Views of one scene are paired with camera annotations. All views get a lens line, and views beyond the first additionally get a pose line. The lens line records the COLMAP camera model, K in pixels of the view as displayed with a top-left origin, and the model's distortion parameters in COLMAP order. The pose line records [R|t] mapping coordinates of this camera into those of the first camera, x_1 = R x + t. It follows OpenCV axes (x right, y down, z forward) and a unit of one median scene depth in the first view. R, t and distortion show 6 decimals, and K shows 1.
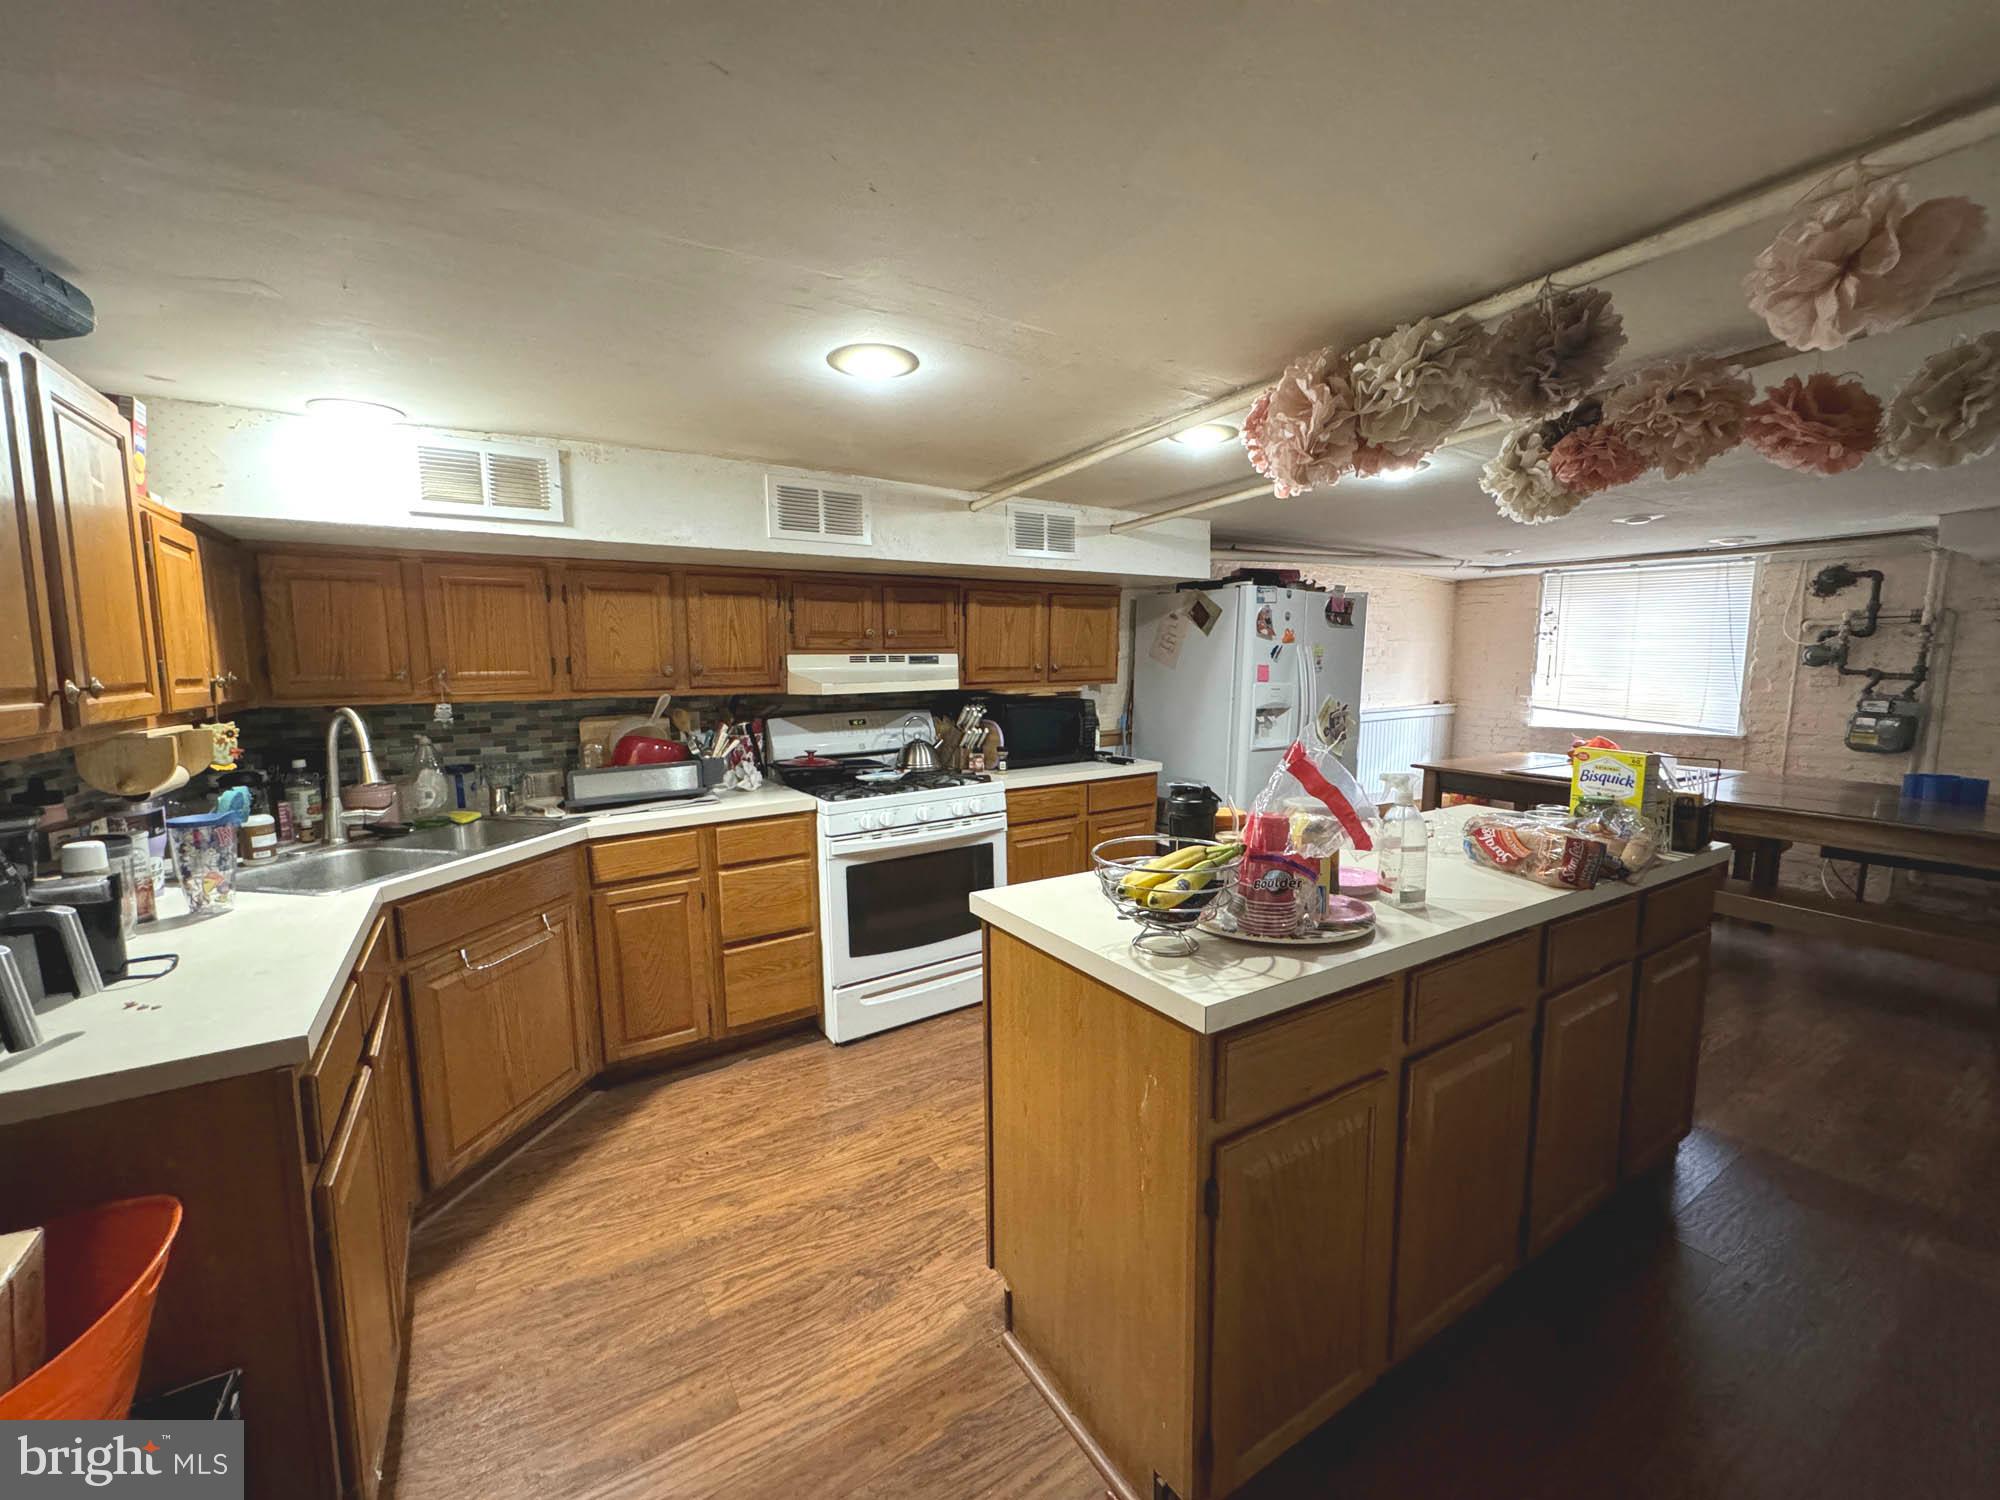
lens RADIAL K [[795.1, 0, 999.2], [0, 795.1, 745.0], [0, 0, 1]] dist [-0.000638, -0.000585]
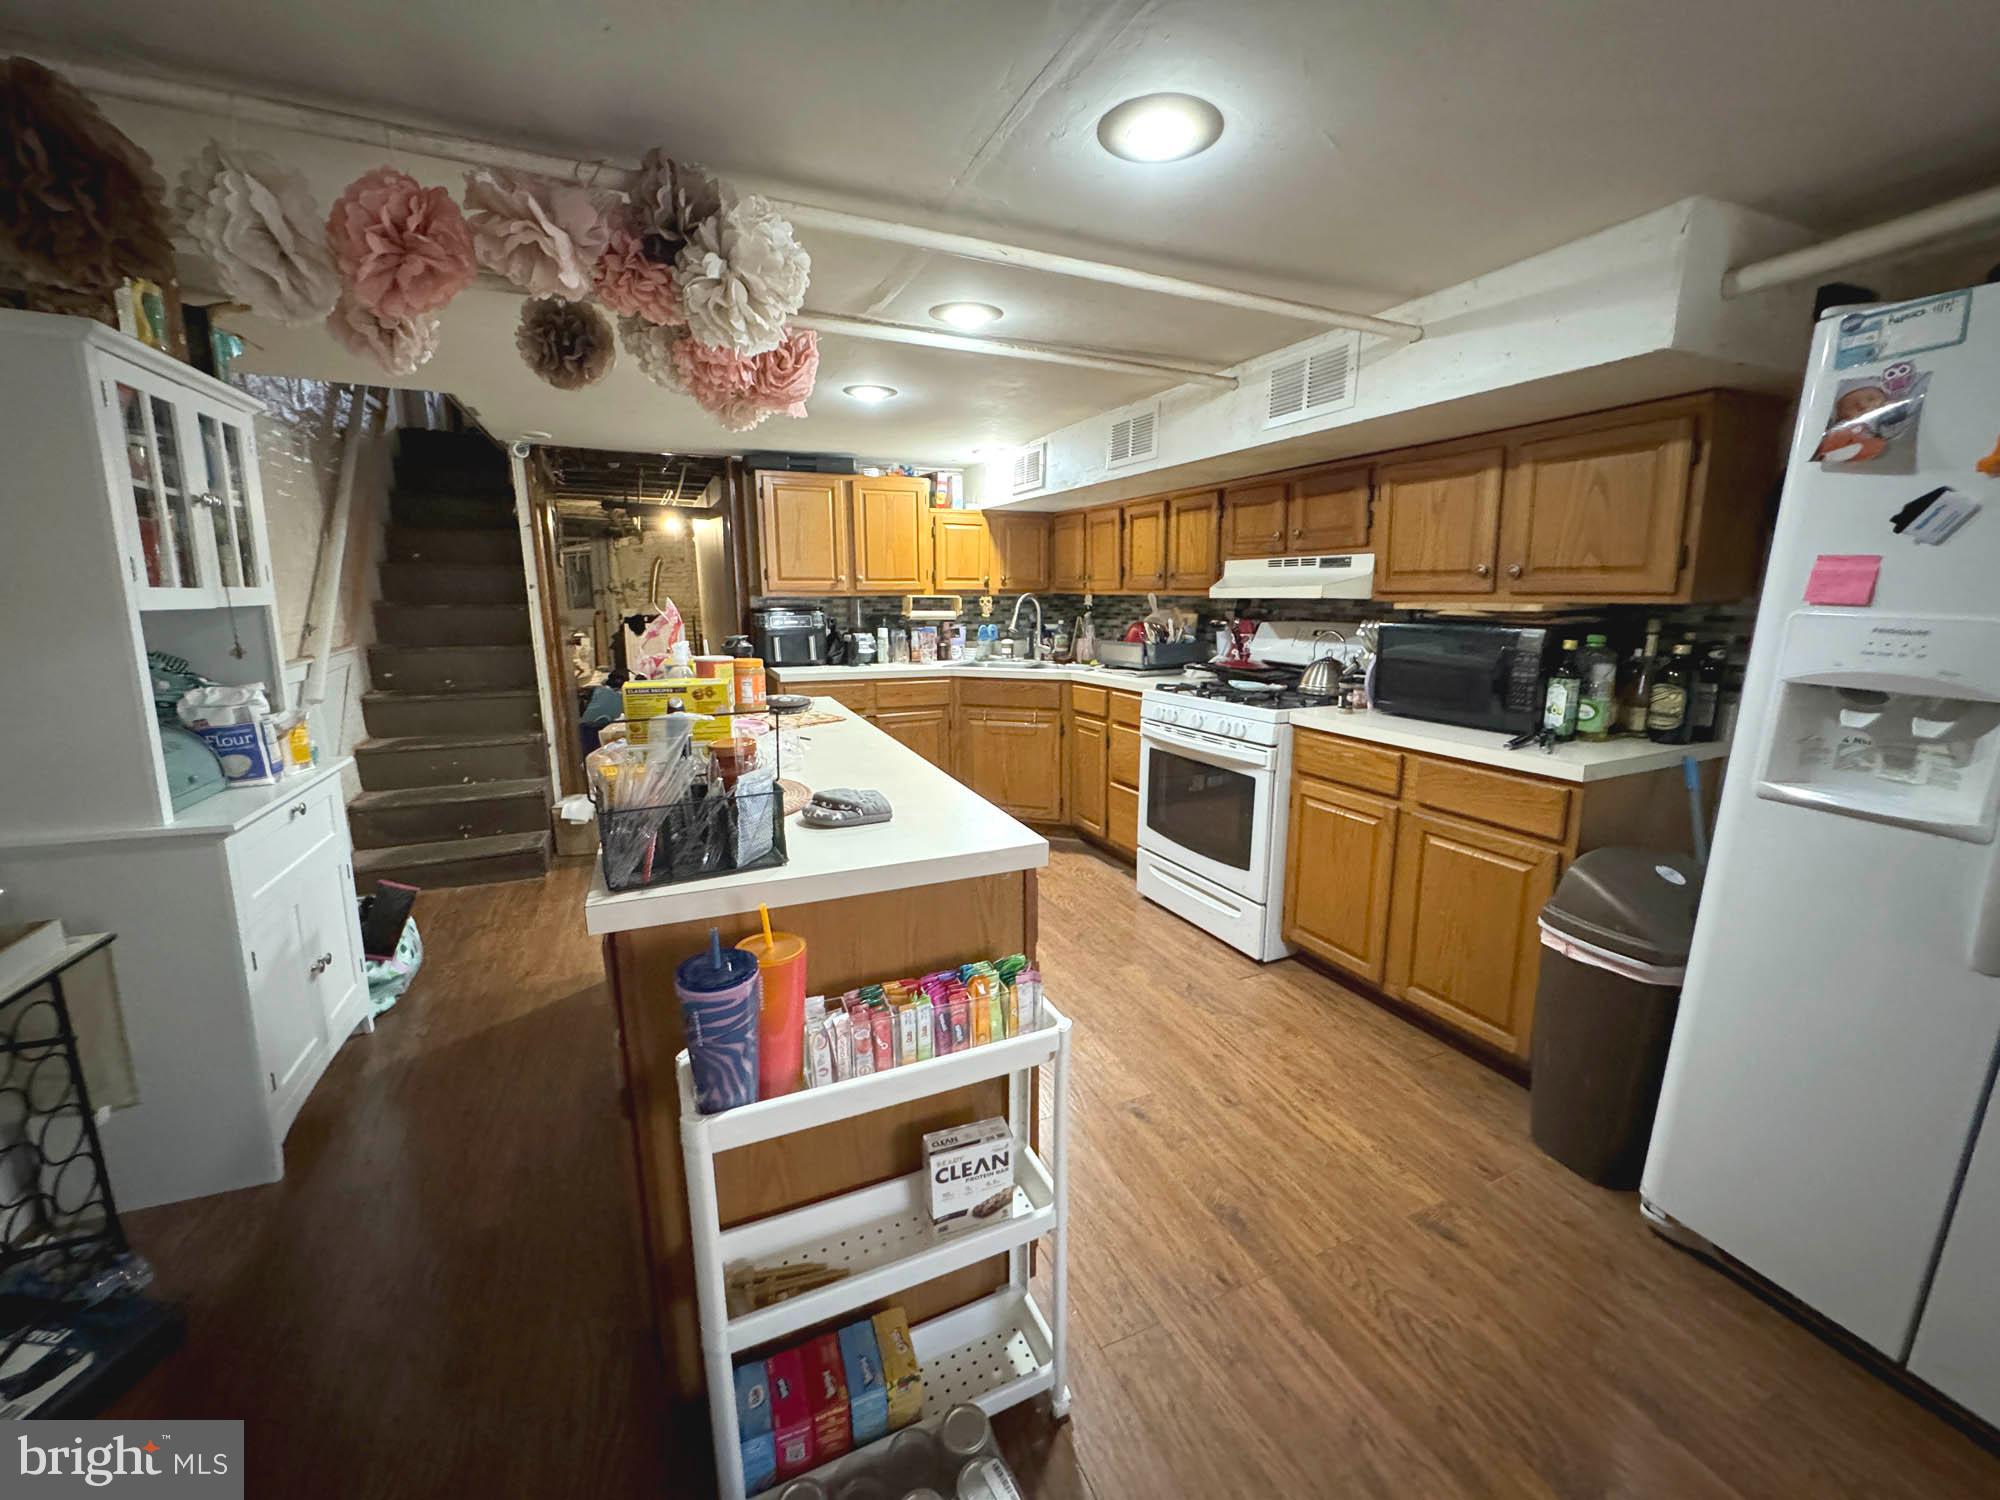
lens RADIAL K [[795.1, 0, 999.2], [0, 795.1, 745.0], [0, 0, 1]] dist [-0.000638, -0.000585]
pose [[-0.145391, 0.200920, -0.968758, 0.634489], [-0.101753, 0.970934, 0.216642, -0.051803], [0.984128, 0.130072, -0.120721, 0.611815]]
